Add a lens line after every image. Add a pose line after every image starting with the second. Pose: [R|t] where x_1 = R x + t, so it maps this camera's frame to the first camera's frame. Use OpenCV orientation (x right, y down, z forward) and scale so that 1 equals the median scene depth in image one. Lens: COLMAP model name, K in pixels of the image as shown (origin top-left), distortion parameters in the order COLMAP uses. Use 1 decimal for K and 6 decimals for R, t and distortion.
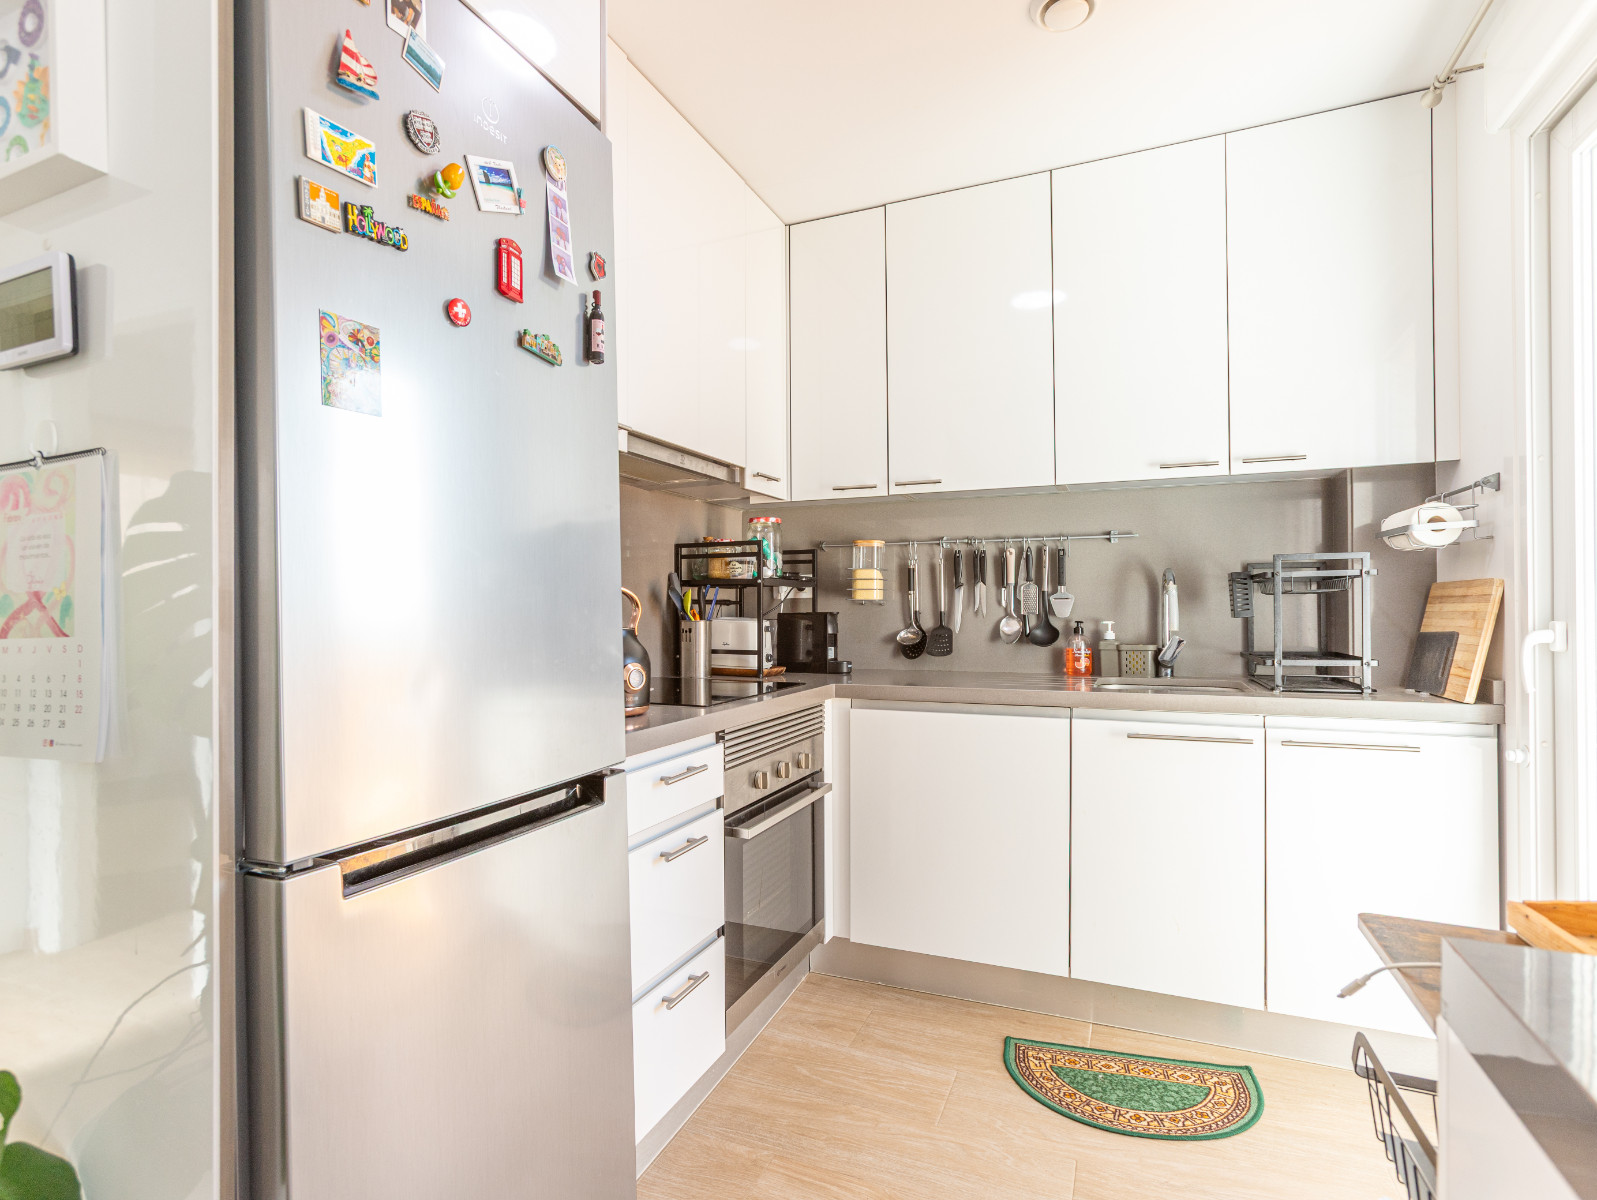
lens RADIAL K [[811.9, 0, 788.1], [0, 811.9, 599.4], [0, 0, 1]] dist [-0.017642, 0.011107]
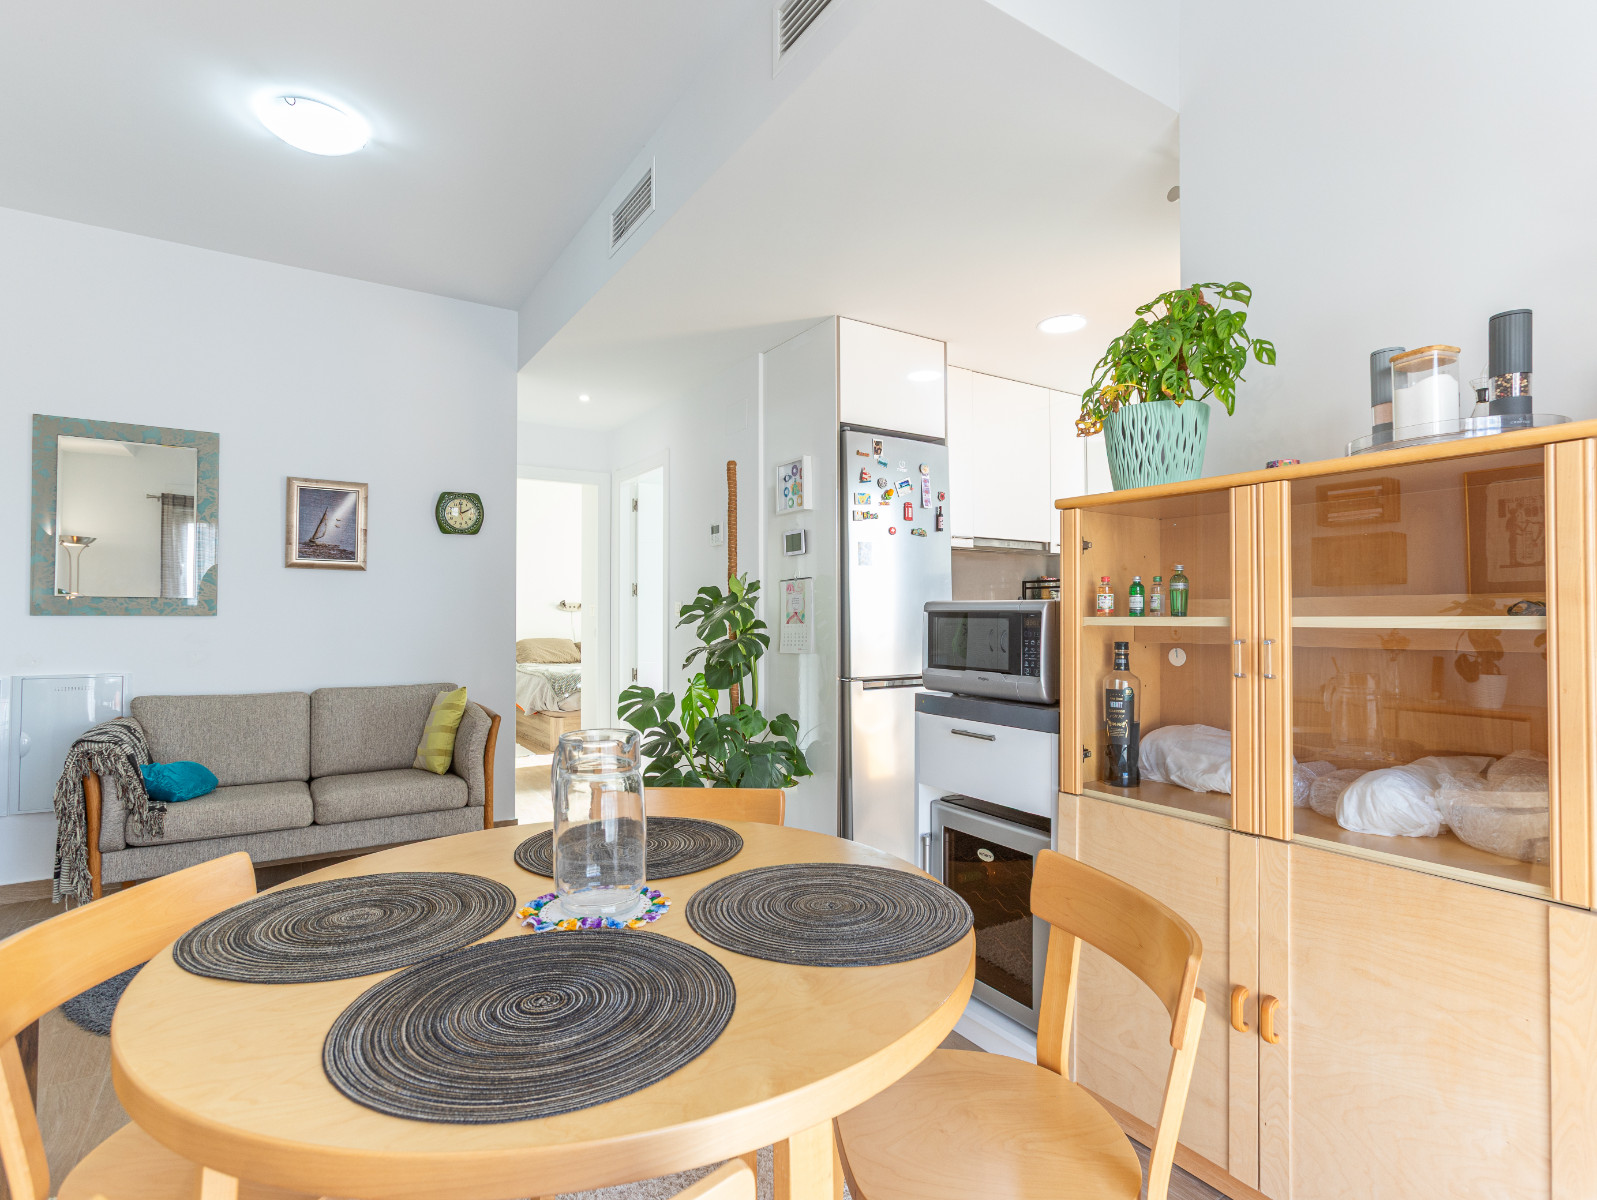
lens RADIAL K [[811.9, 0, 804.1], [0, 811.9, 609.2], [0, 0, 1]] dist [-0.017642, 0.011107]
pose [[0.844330, 0.000245, -0.535823, 0.560484], [0.000718, 0.999998, 0.001589, -0.012294], [0.535822, -0.001727, 0.844329, -1.056713]]
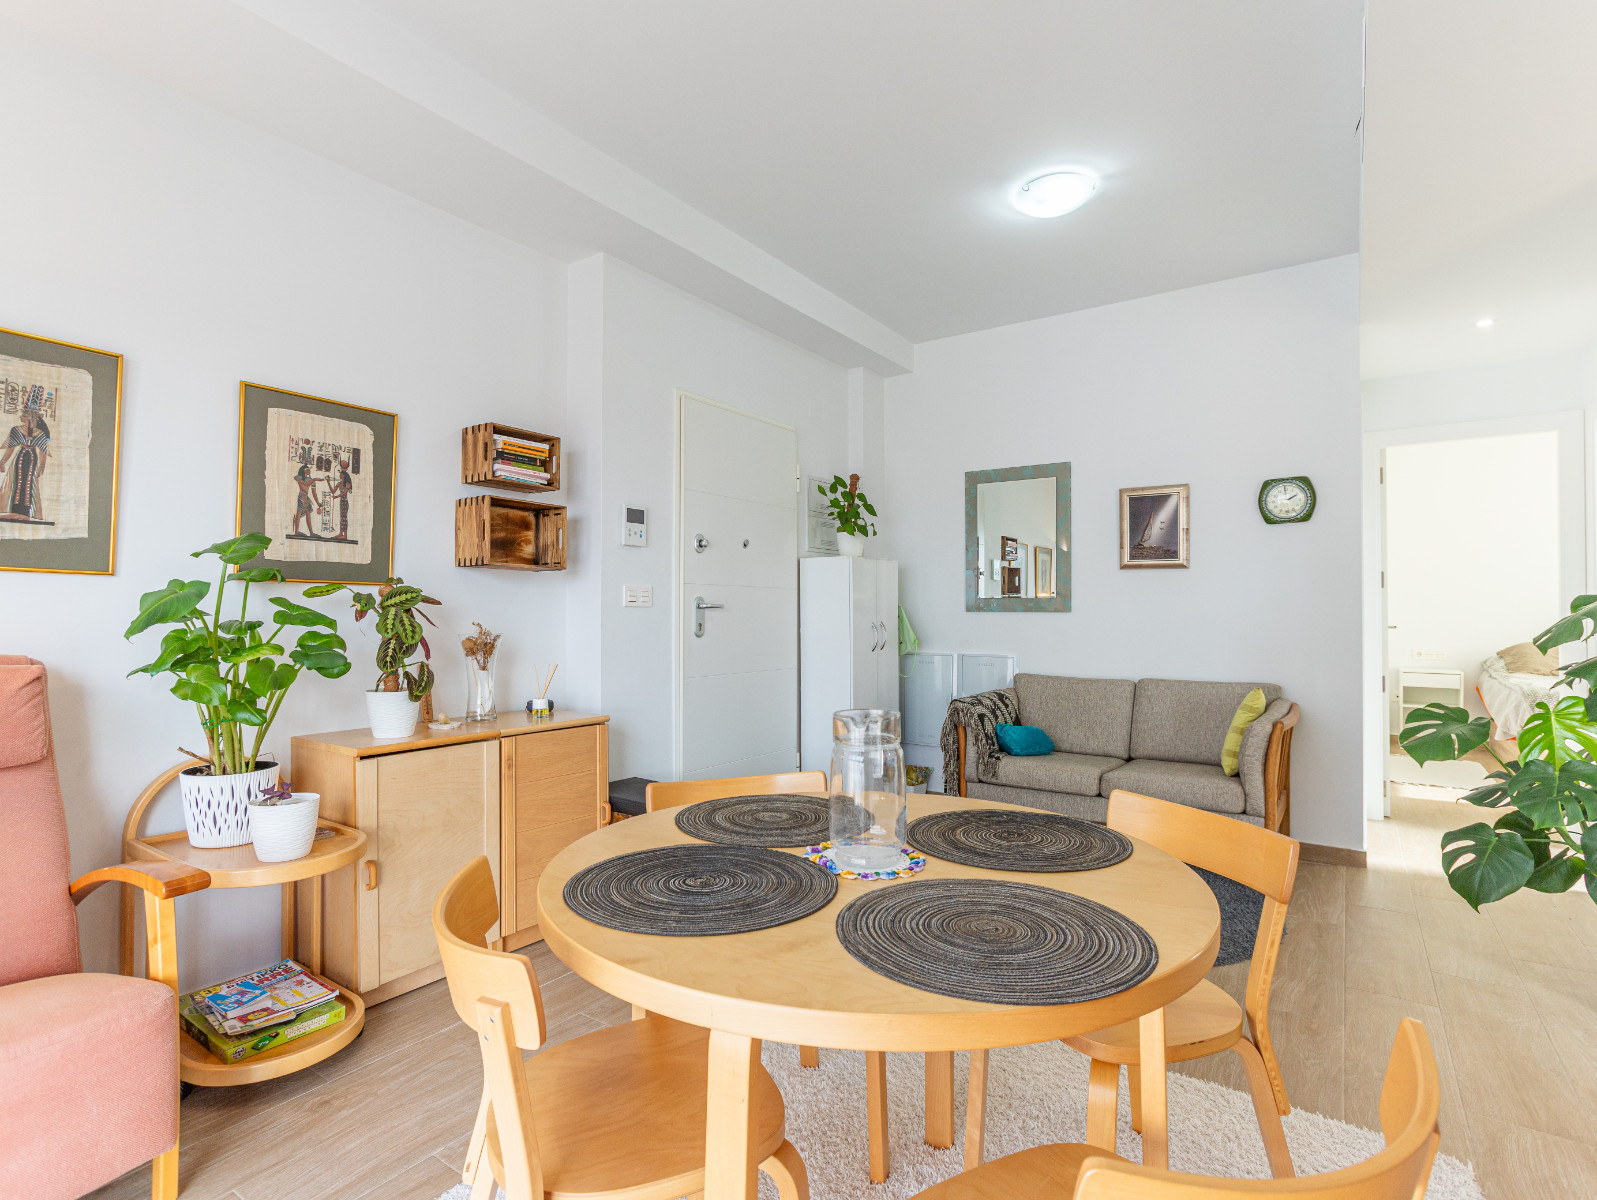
lens RADIAL K [[811.9, 0, 775.3], [0, 811.9, 608.6], [0, 0, 1]] dist [-0.017642, 0.011107]
pose [[-0.189778, -0.000223, -0.981827, 0.801303], [0.010833, 0.999939, -0.002321, -0.008677], [0.981767, -0.011077, -0.189764, -0.607247]]
